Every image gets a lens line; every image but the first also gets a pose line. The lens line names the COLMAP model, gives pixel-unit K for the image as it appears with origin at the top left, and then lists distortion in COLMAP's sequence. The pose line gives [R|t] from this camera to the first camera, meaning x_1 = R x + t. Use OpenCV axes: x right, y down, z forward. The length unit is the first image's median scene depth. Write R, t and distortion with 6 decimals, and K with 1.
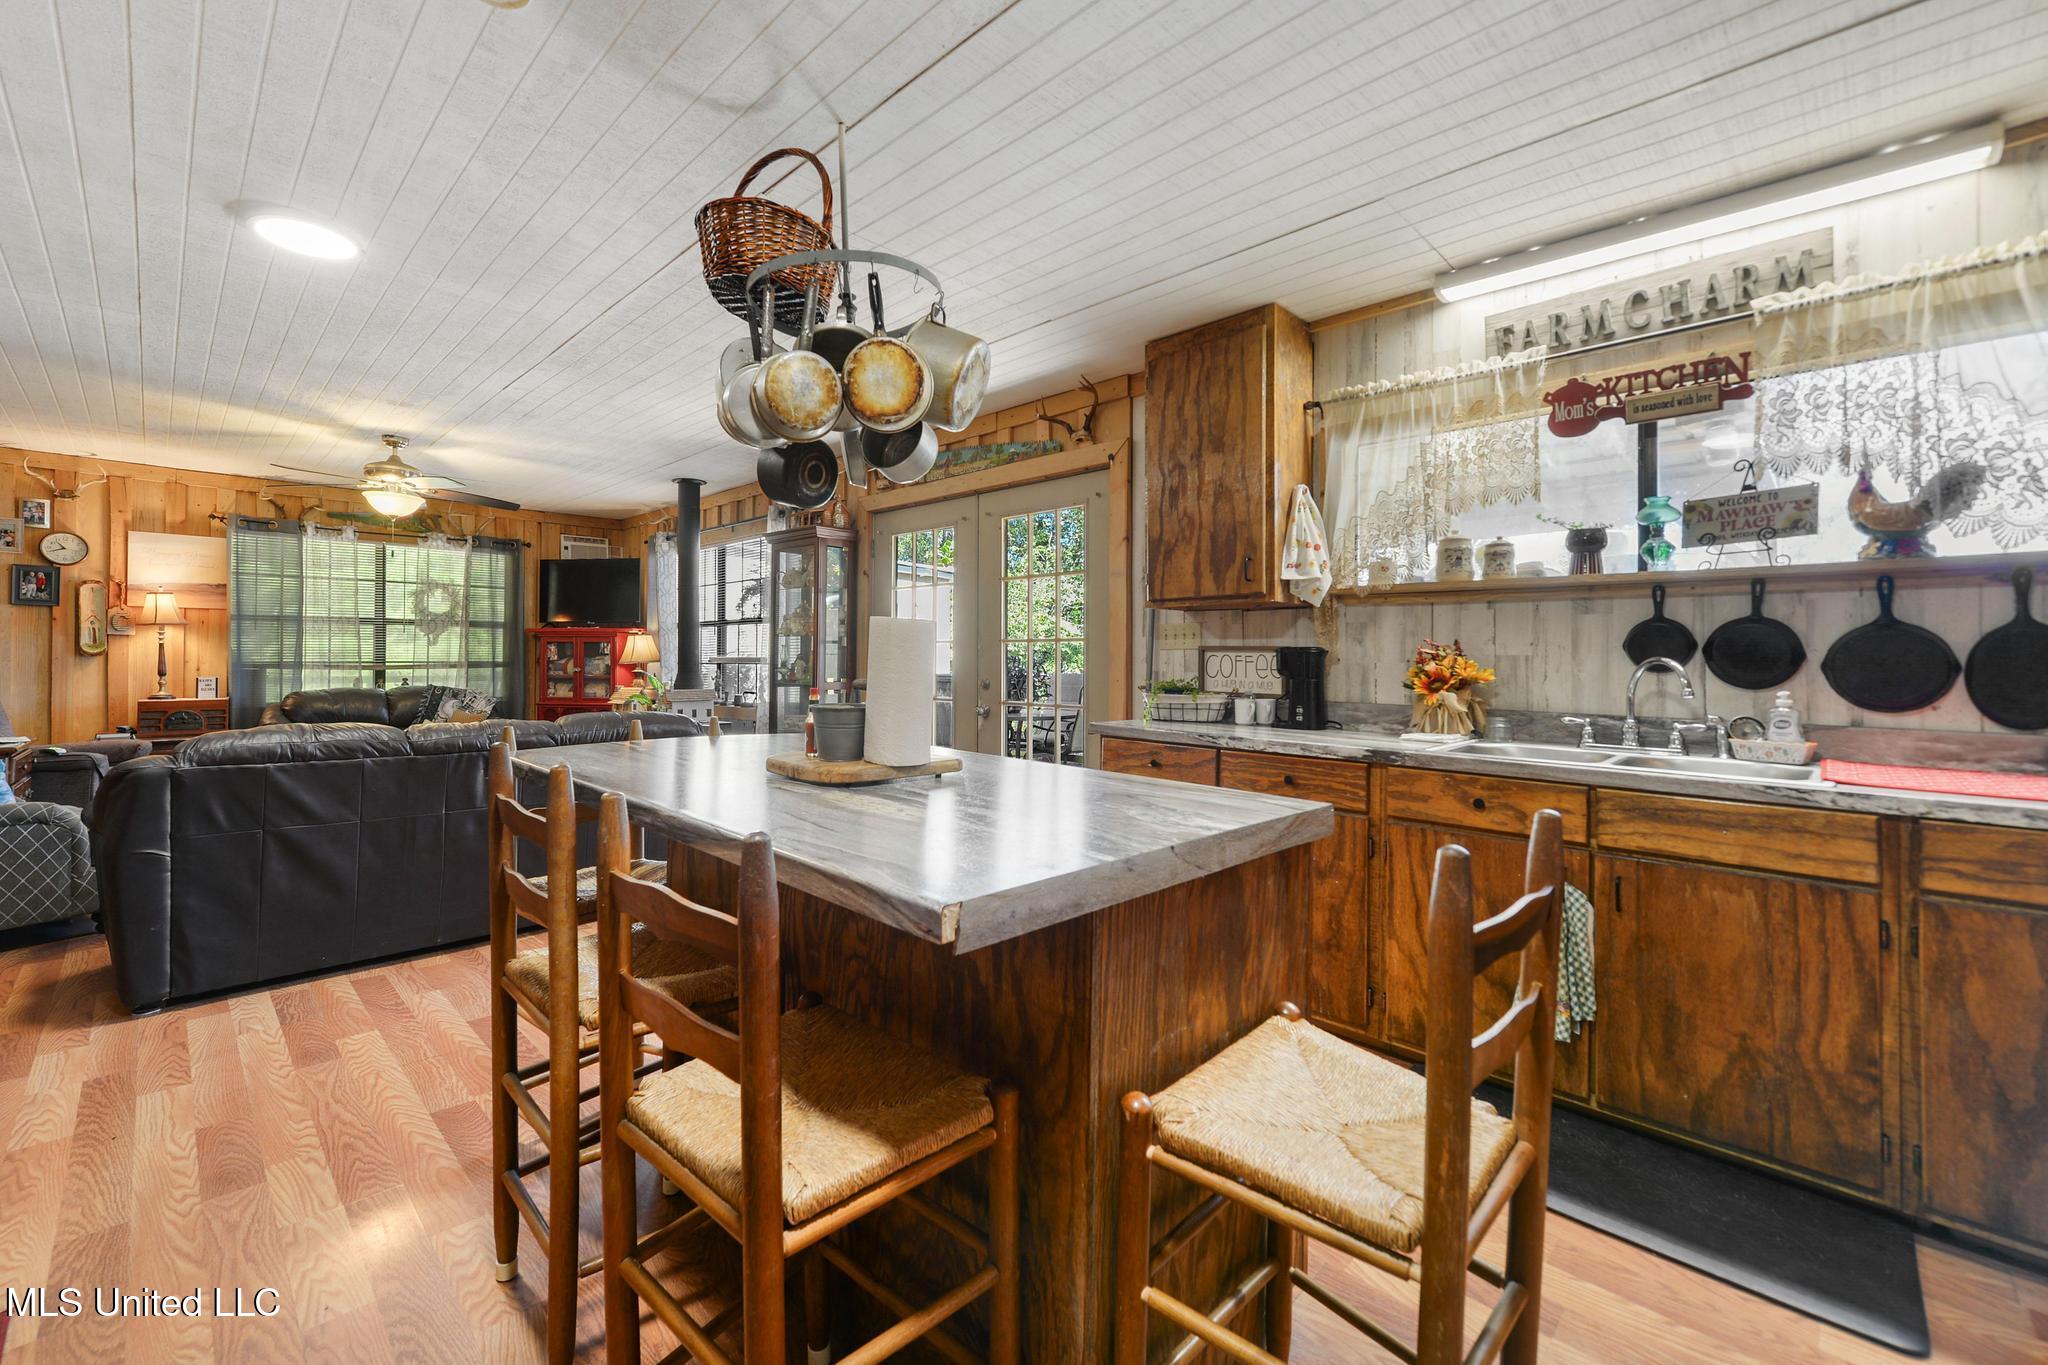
lens RADIAL K [[825.8, 0, 1024.2], [0, 825.8, 658.4], [0, 0, 1]] dist [0.003378, -0.001301]
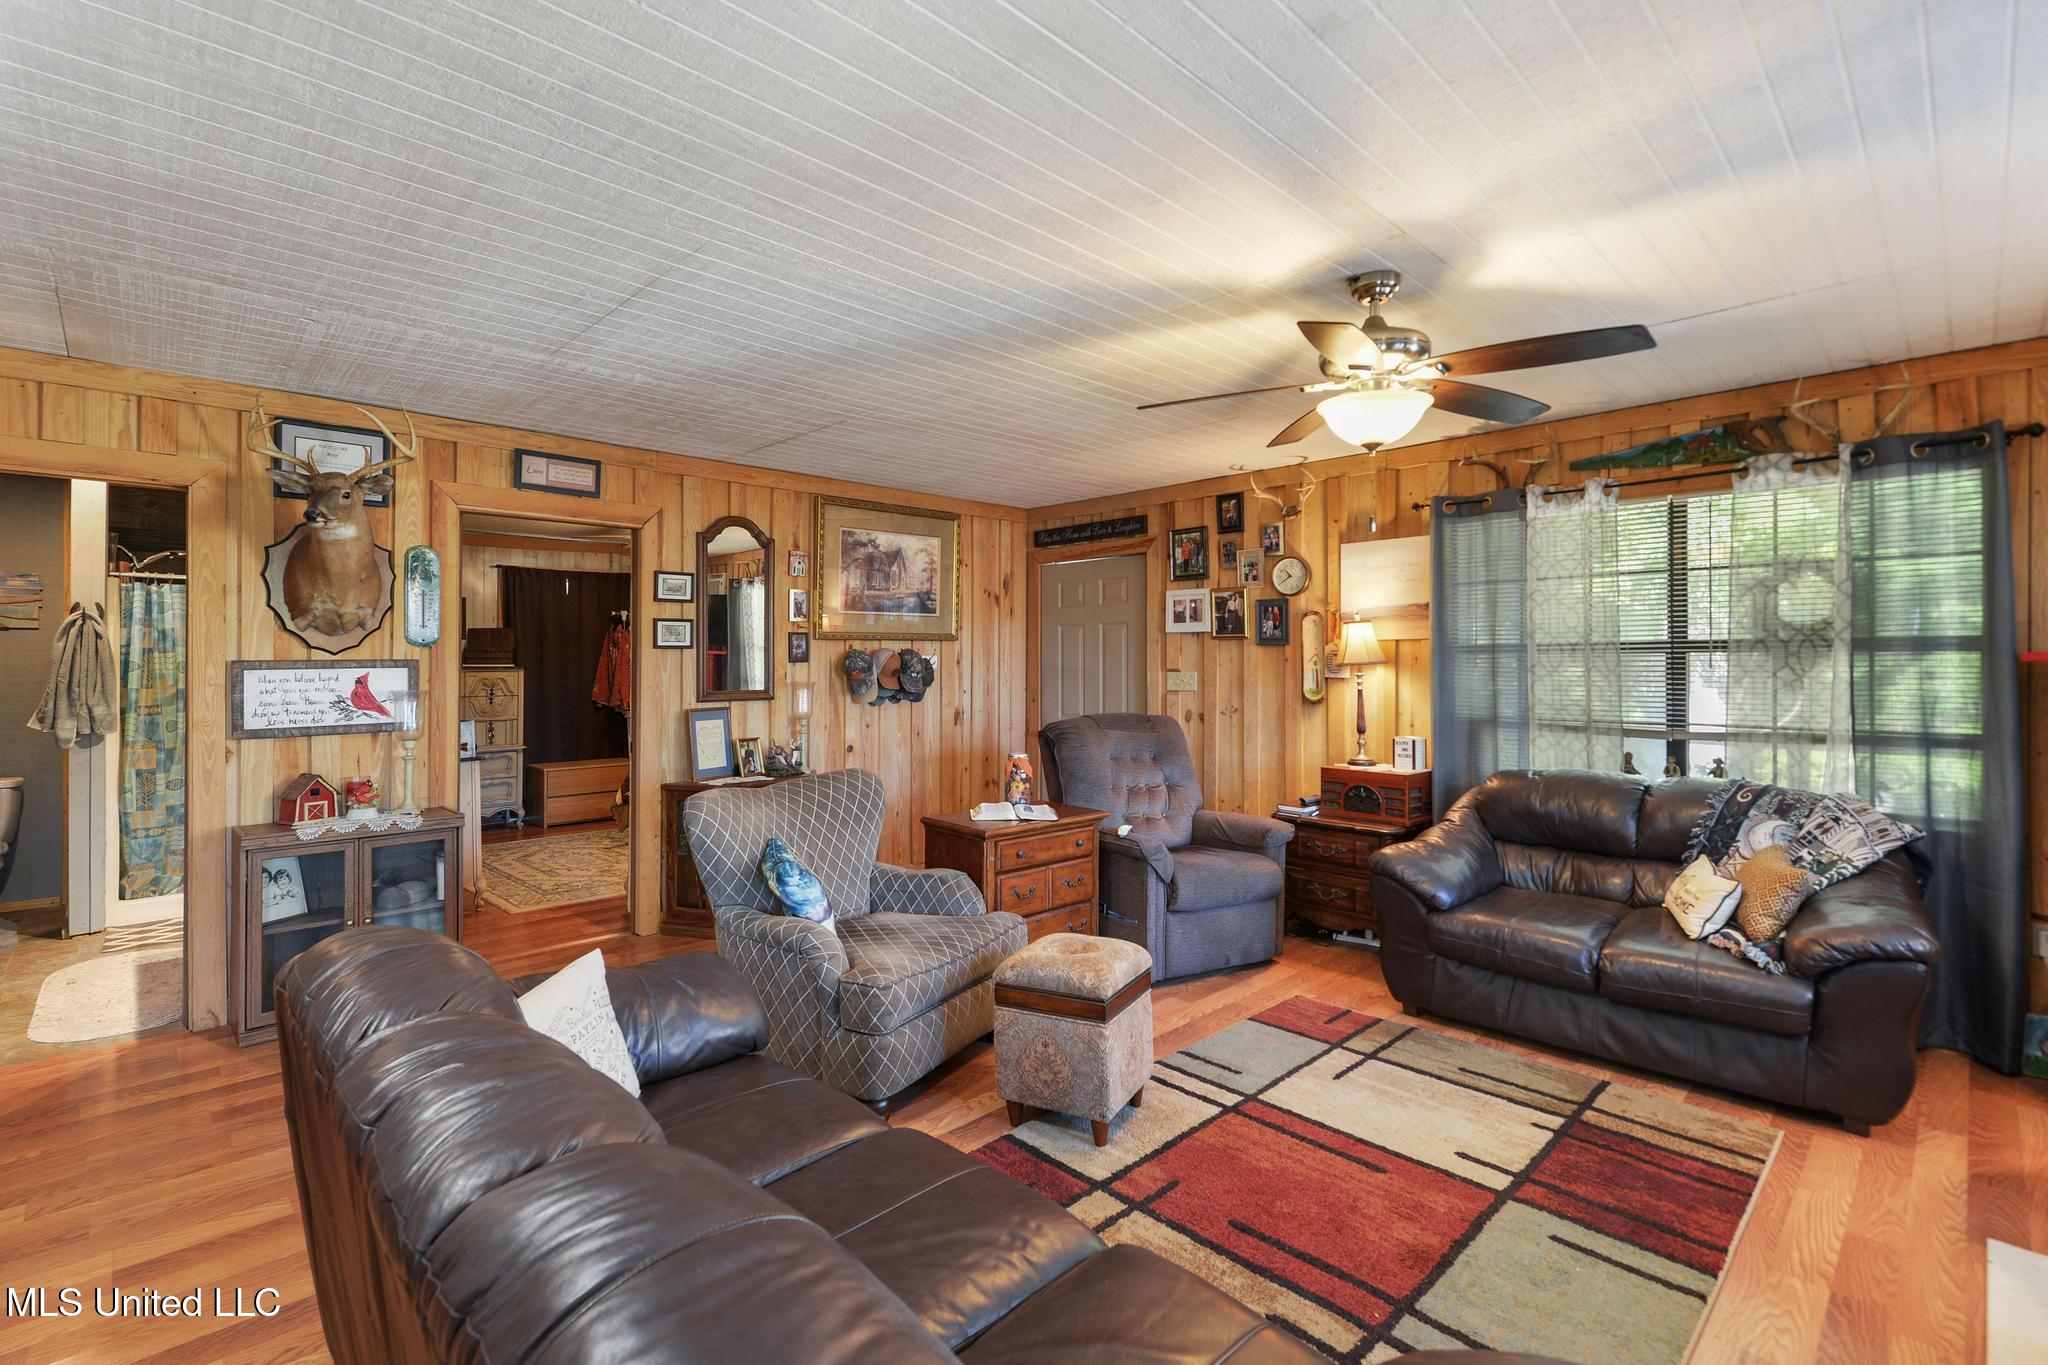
lens RADIAL K [[928.1, 0, 1013.9], [0, 928.1, 662.0], [0, 0, 1]] dist [0.008228, -0.000275]
pose [[-0.030303, -0.004317, -0.999531, -0.354061], [0.004224, 0.999981, -0.004447, -0.071037], [0.999532, -0.004356, -0.030284, 1.252274]]
